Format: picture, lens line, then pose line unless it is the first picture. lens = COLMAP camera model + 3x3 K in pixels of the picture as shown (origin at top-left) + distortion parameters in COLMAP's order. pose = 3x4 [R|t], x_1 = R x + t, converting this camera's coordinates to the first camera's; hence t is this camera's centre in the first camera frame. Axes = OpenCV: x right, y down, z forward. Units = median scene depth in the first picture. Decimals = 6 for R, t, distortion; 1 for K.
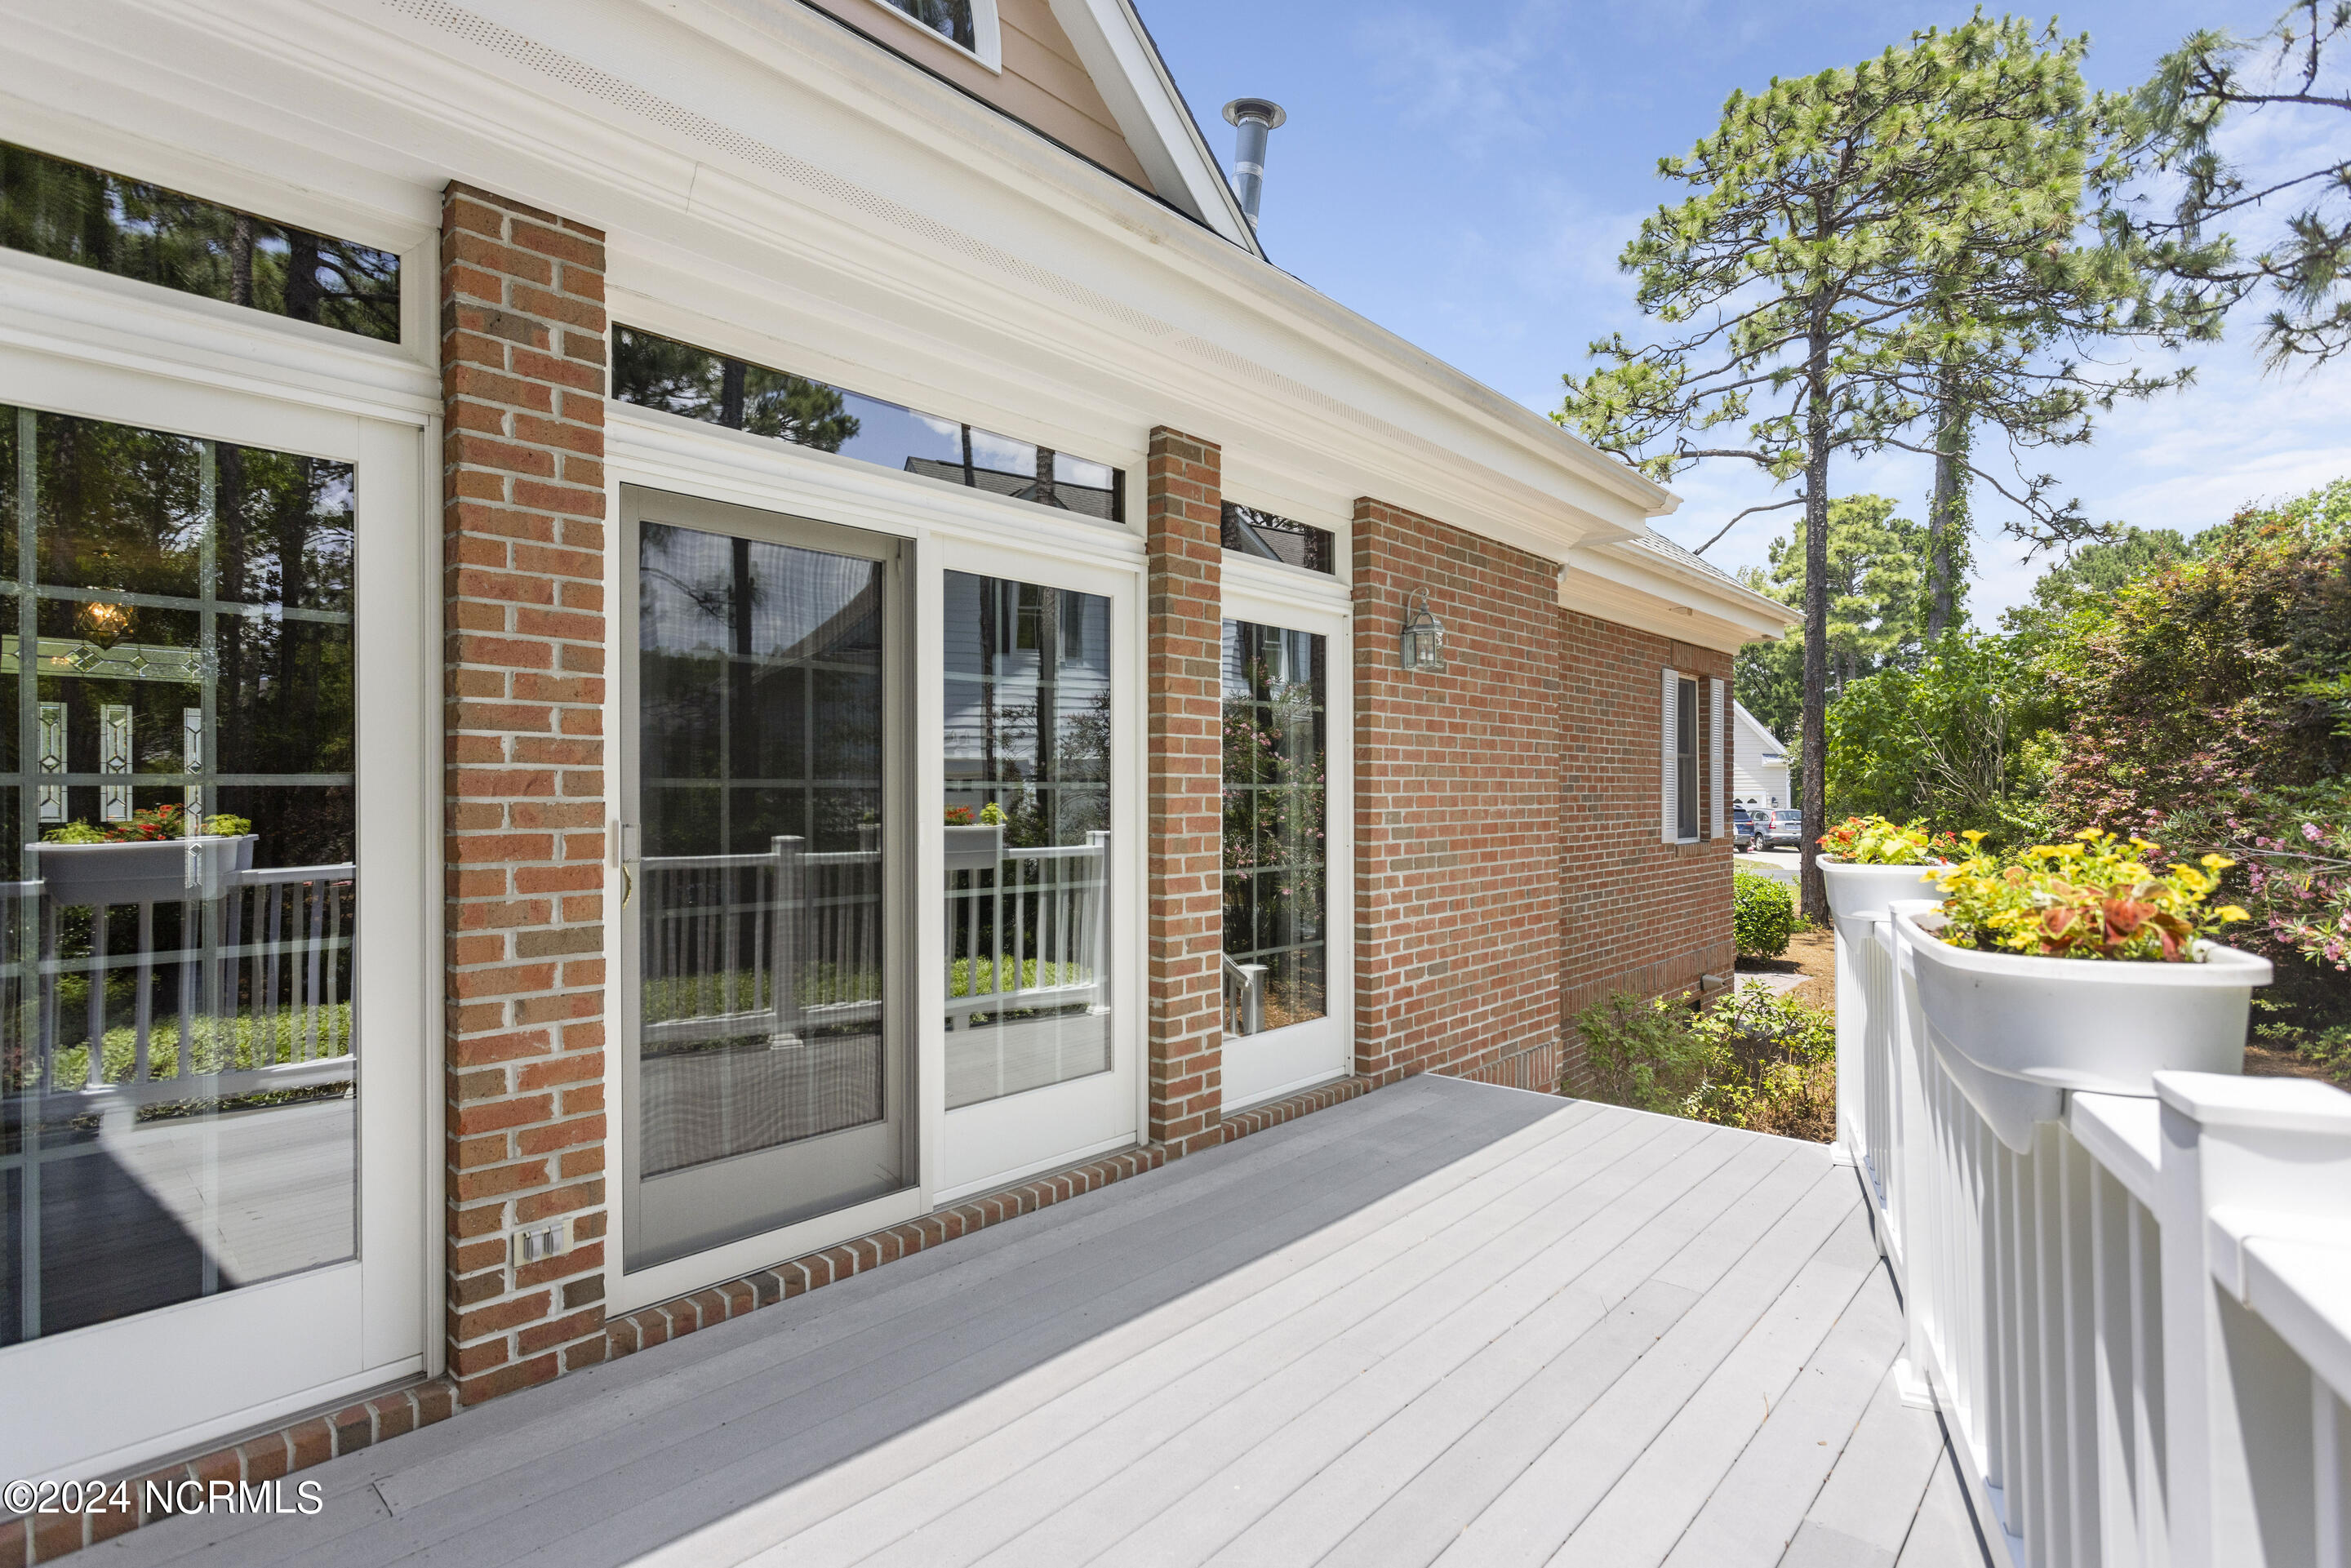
lens RADIAL K [[1116.5, 0, 1175.6], [0, 1116.5, 785.1], [0, 0, 1]] dist [0.005222, 0.000810]
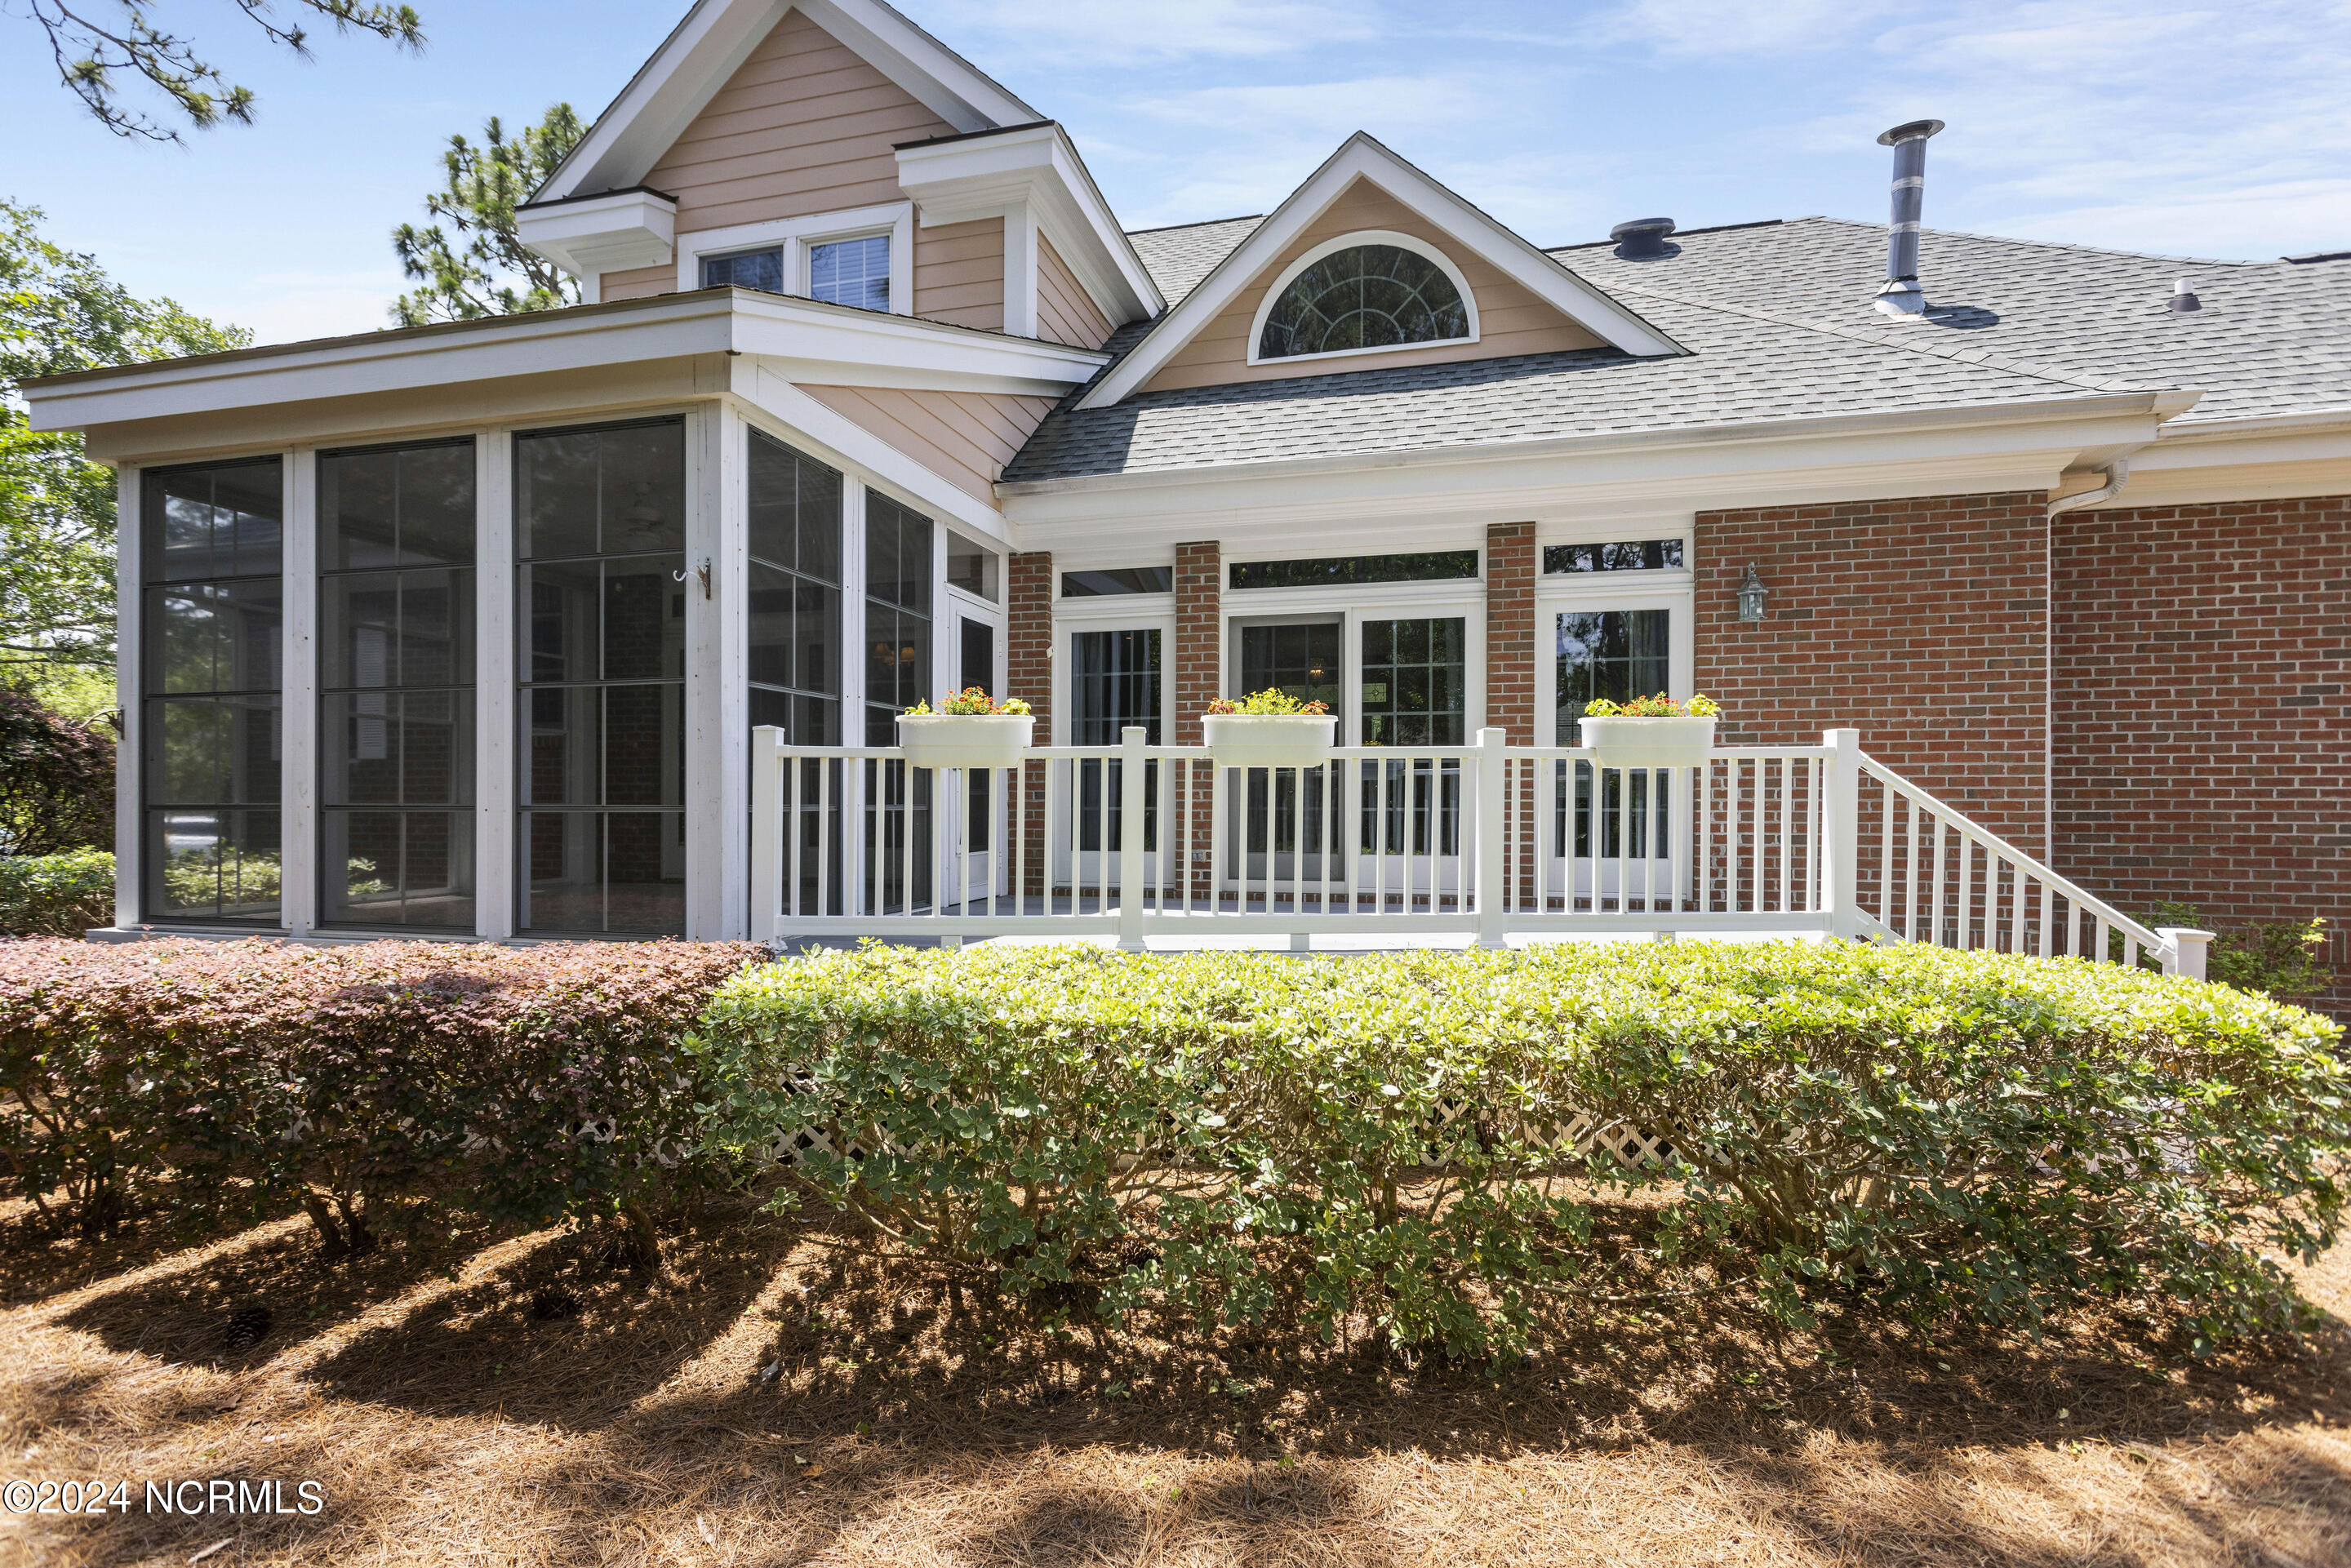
lens RADIAL K [[1116.5, 0, 1170.4], [0, 1116.5, 792.3], [0, 0, 1]] dist [0.005222, 0.000810]
pose [[0.490222, -0.011682, -0.871519, 1.050700], [0.006869, 0.999931, -0.009540, 0.116963], [0.871570, -0.001309, 0.490269, -0.316356]]
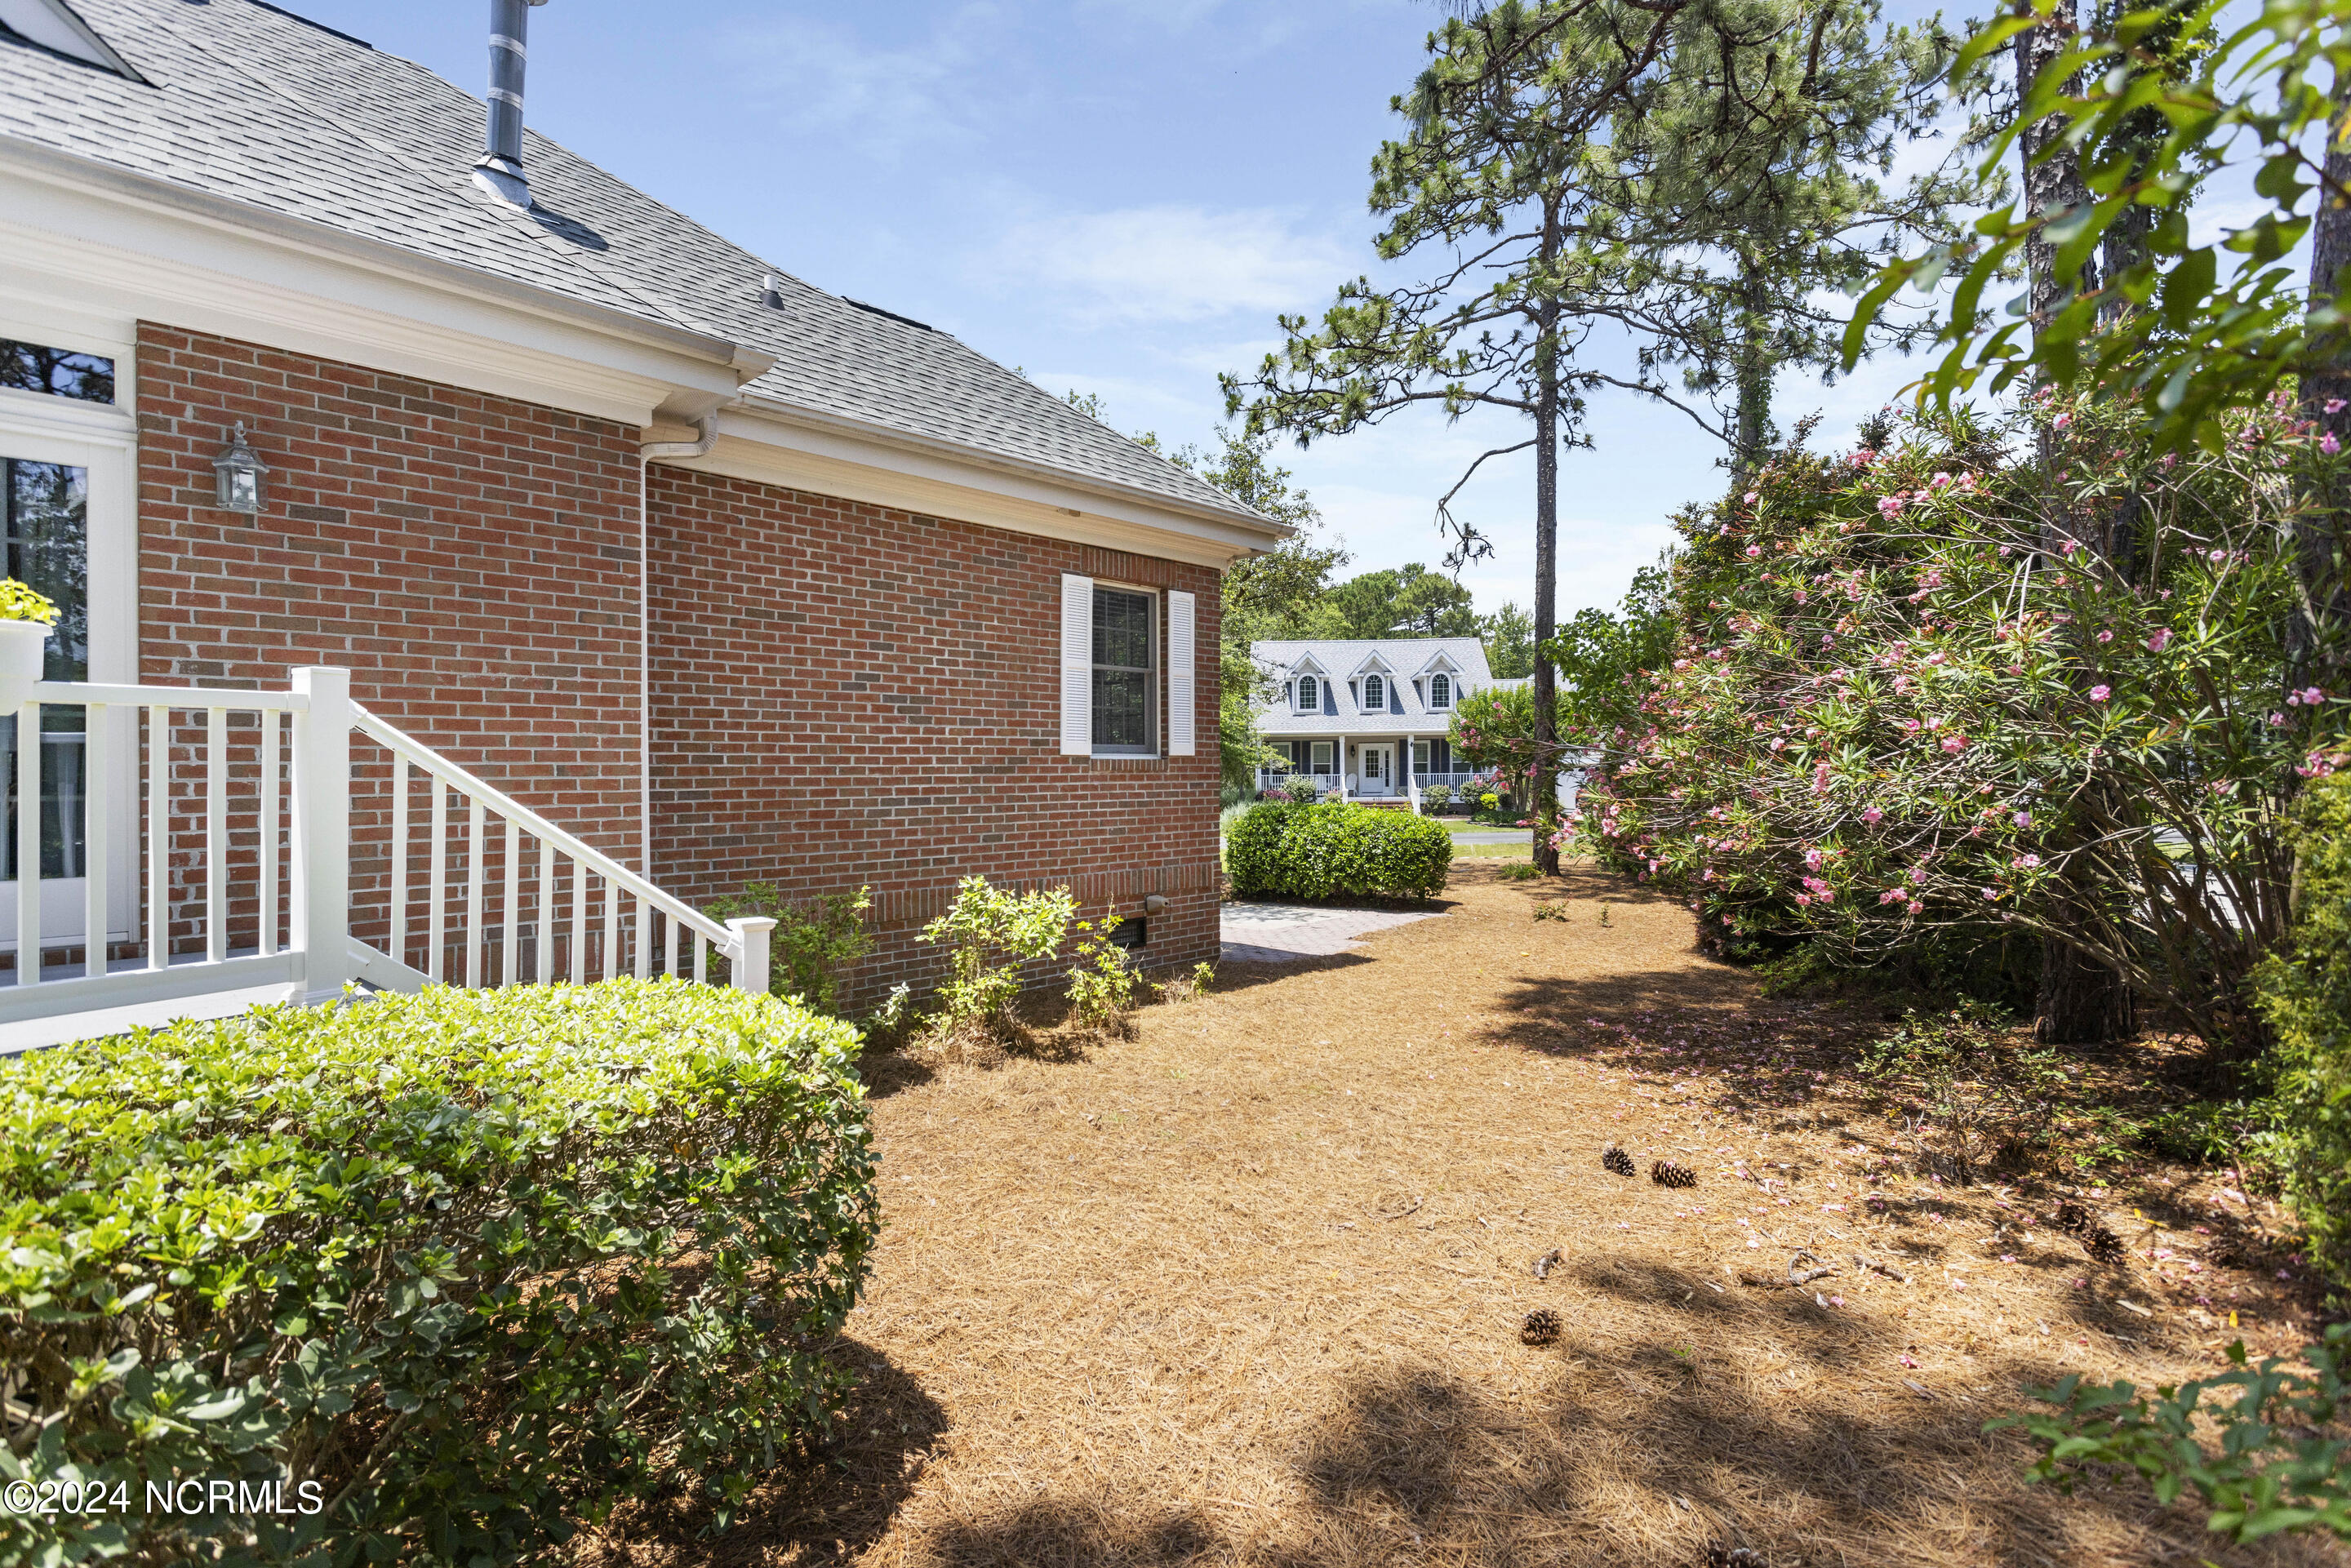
lens RADIAL K [[1116.5, 0, 1182.8], [0, 1116.5, 780.7], [0, 0, 1]] dist [0.005222, 0.000810]
pose [[0.999857, -0.016901, 0.000626, 0.969184], [0.016896, 0.999832, 0.007085, 0.124843], [-0.000746, -0.007073, 0.999975, 0.060658]]
